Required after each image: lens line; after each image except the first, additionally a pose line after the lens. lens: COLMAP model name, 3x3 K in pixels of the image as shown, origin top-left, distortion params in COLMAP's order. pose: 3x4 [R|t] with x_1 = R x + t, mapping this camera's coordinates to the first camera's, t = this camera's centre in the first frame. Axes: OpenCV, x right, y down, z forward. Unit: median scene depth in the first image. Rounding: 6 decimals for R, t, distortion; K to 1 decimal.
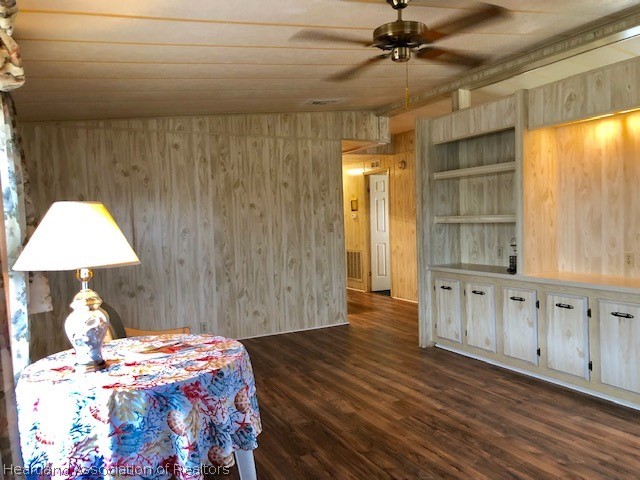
lens RADIAL K [[522.5, 0, 324.5], [0, 522.5, 238.2], [0, 0, 1]] dist [0.039414, -0.042404]
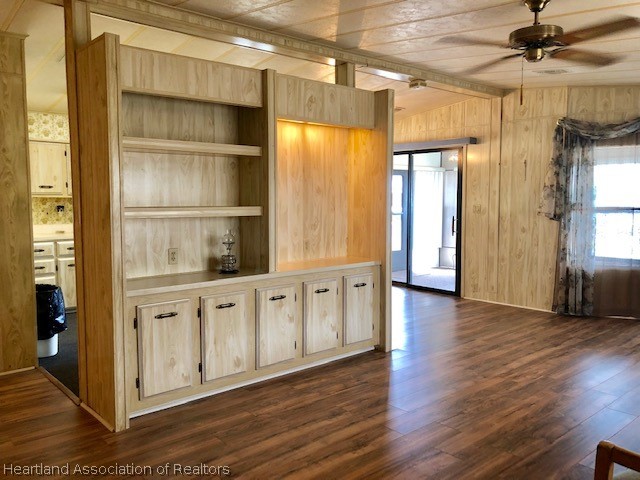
lens RADIAL K [[526.4, 0, 325.2], [0, 526.4, 237.1], [0, 0, 1]] dist [0.094592, -0.170832]
pose [[-0.247495, -0.039058, 0.968101, -0.532002], [0.046524, 0.997556, 0.052140, -0.034953], [-0.967771, 0.057944, -0.245073, 1.104520]]
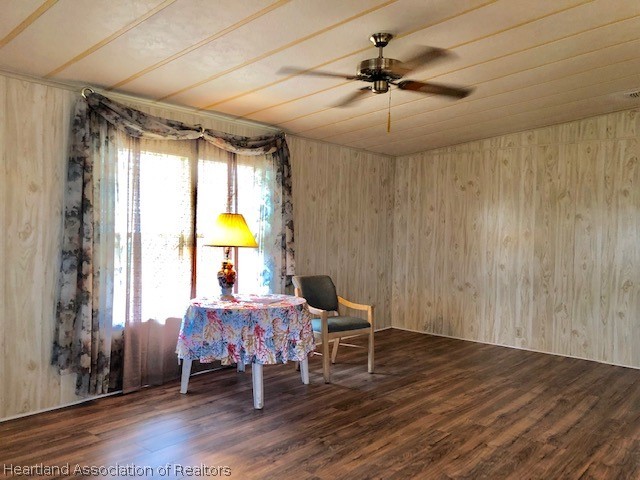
lens RADIAL K [[522.2, 0, 324.7], [0, 522.2, 240.0], [0, 0, 1]] dist [0.006930, -0.002811]
pose [[0.377162, 0.061270, -0.924118, 0.753161], [-0.069981, 0.996842, 0.037530, -0.033043], [0.923500, 0.050516, 0.380259, 0.309452]]
